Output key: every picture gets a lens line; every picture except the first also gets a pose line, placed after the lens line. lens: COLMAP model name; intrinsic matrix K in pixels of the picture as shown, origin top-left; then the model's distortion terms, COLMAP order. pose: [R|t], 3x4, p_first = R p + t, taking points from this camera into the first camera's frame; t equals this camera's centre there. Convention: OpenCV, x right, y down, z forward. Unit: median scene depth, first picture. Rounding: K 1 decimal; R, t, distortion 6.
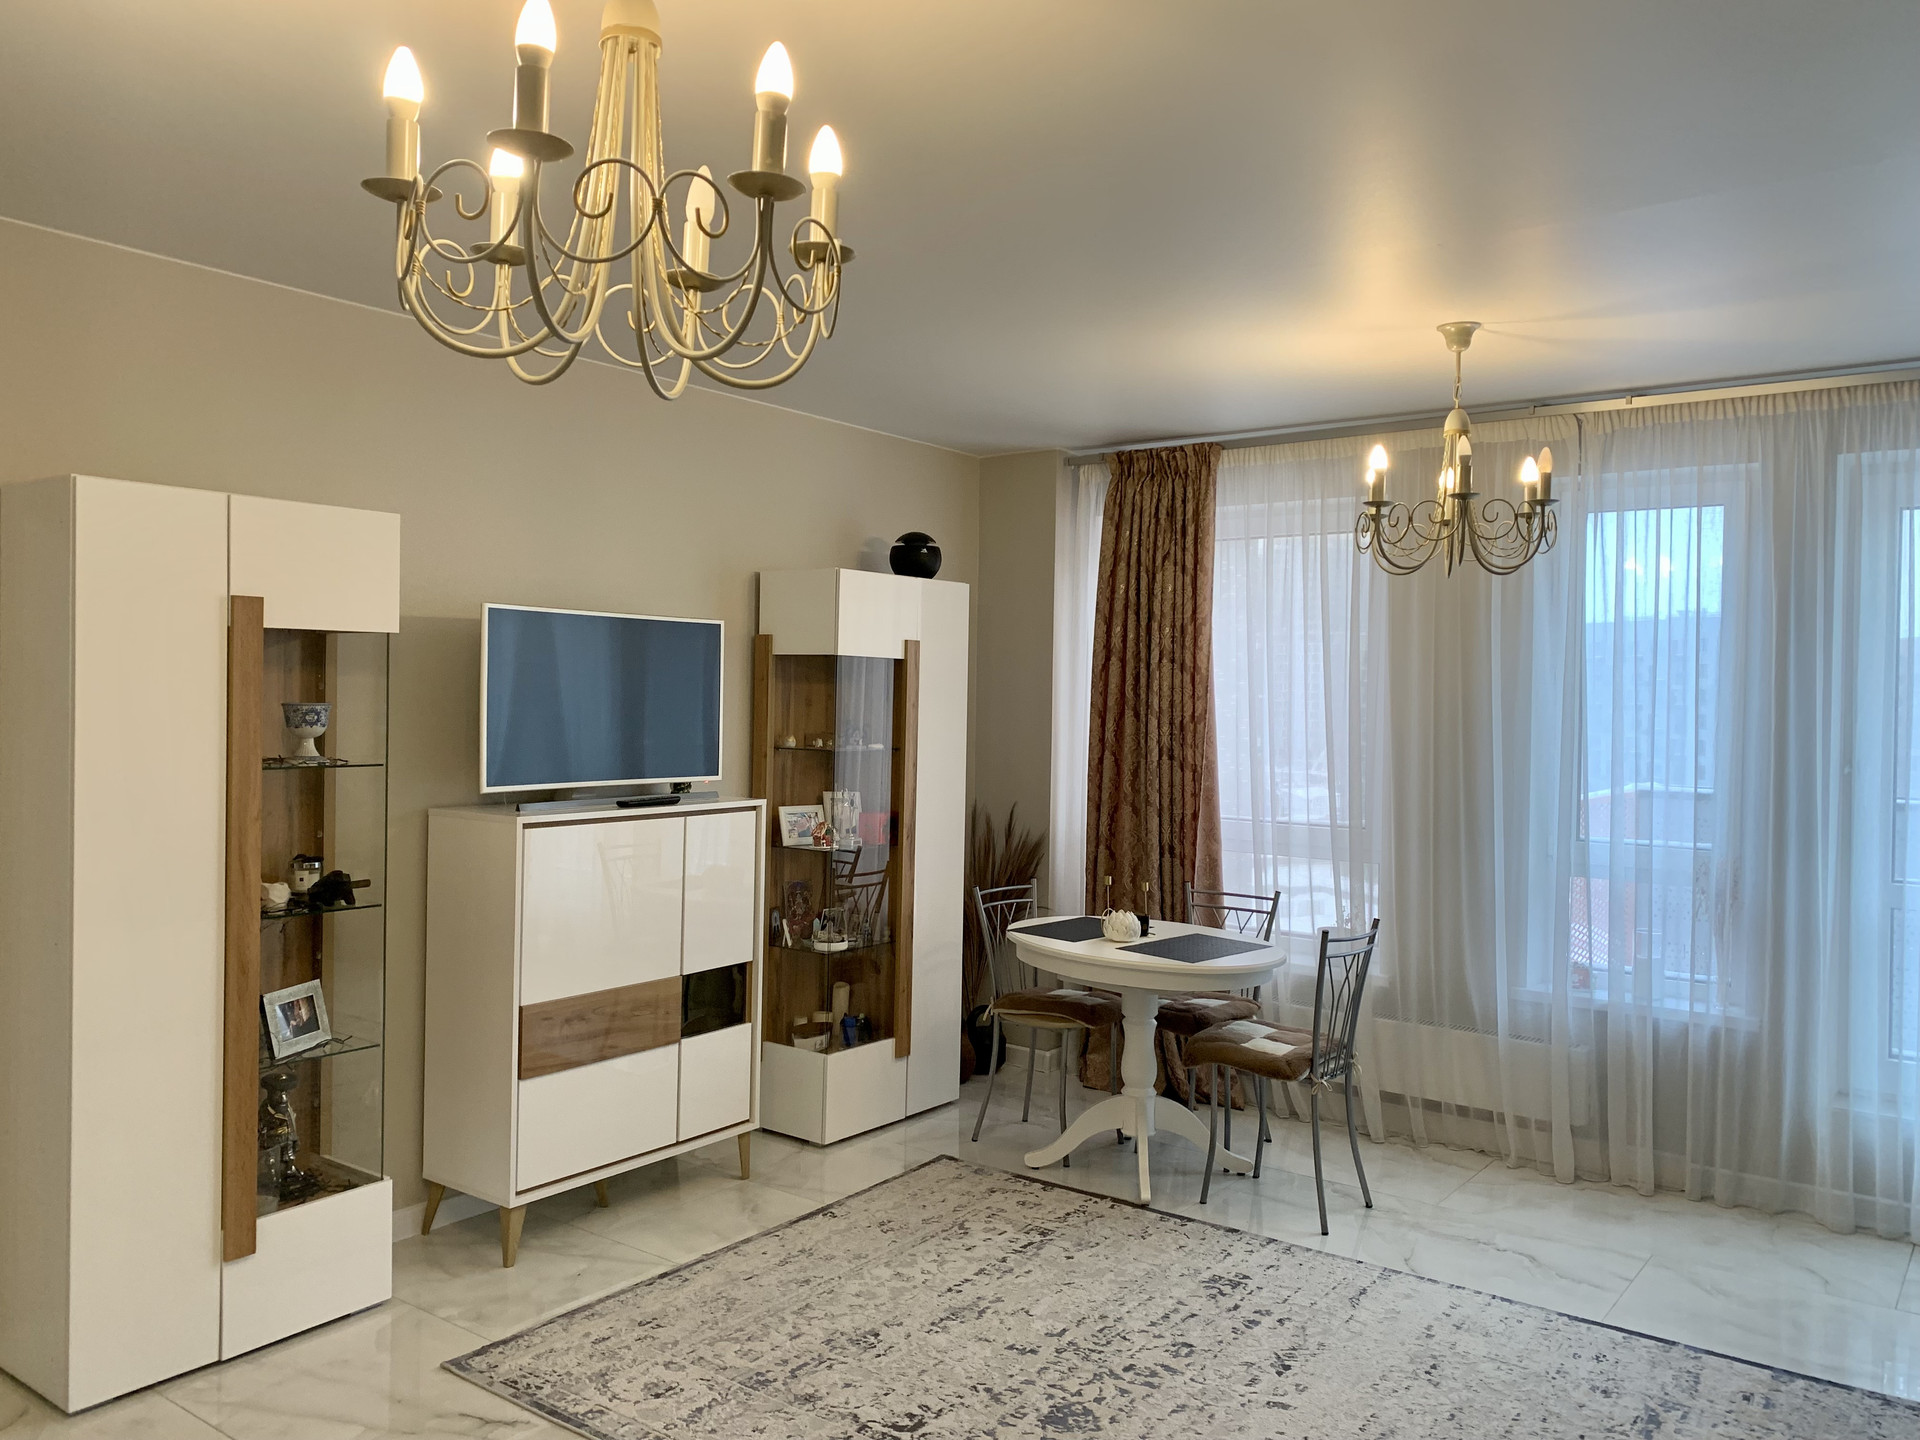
lens RADIAL K [[1484.8, 0, 976.6], [0, 1484.8, 719.2], [0, 0, 1]] dist [0.033317, 0.001667]
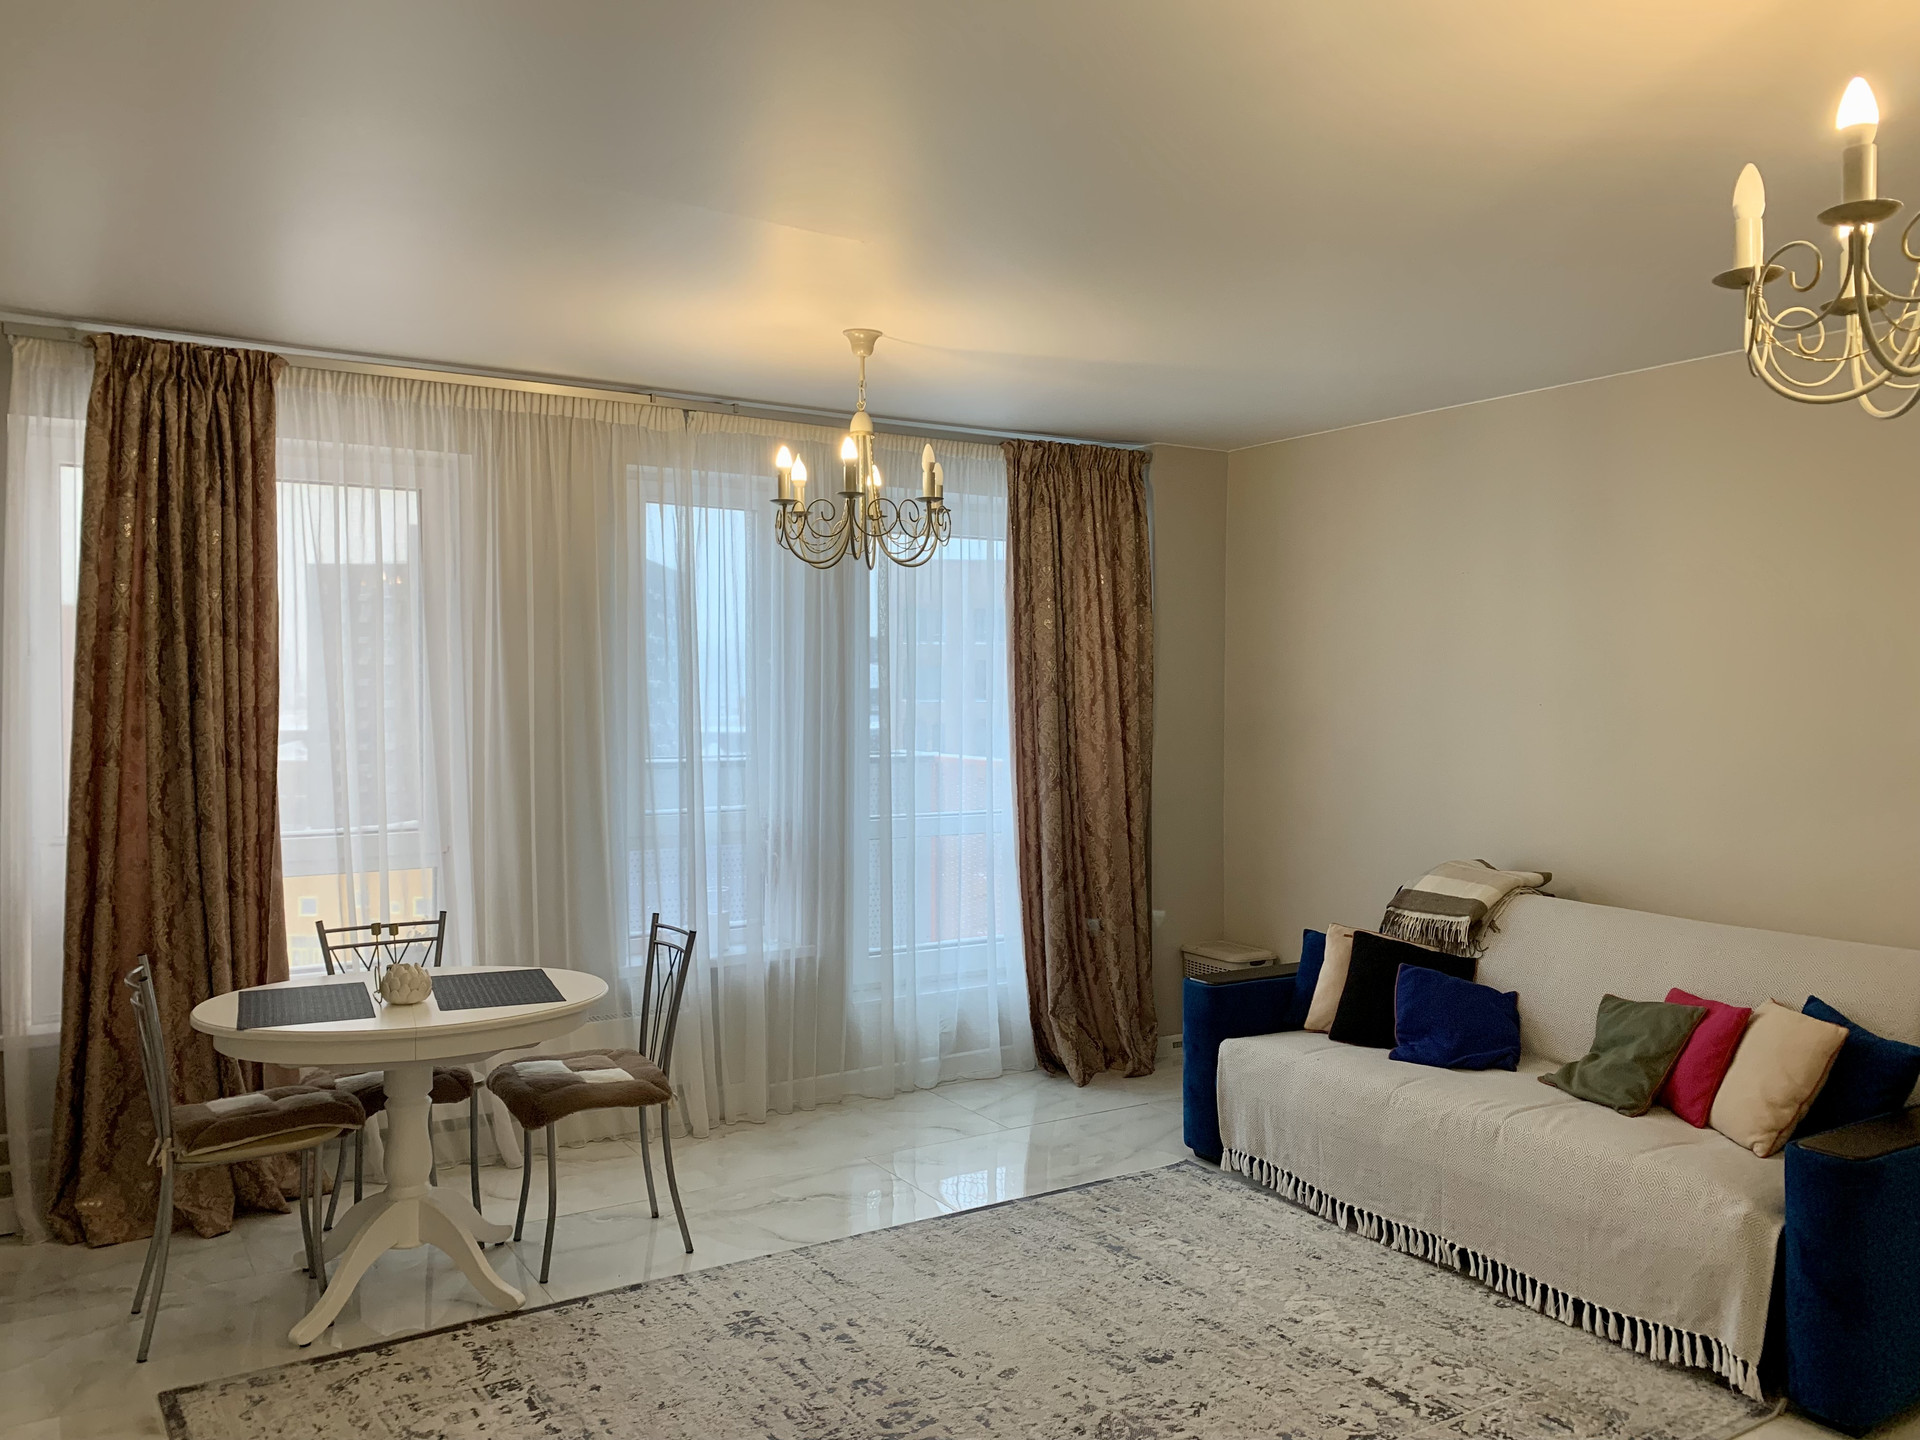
lens RADIAL K [[1484.8, 0, 974.4], [0, 1484.8, 713.1], [0, 0, 1]] dist [0.033317, 0.001667]
pose [[0.361422, -0.035979, 0.931708, -0.545081], [0.014688, 0.999351, 0.032893, -0.023797], [-0.932287, 0.001797, 0.361716, 0.466884]]
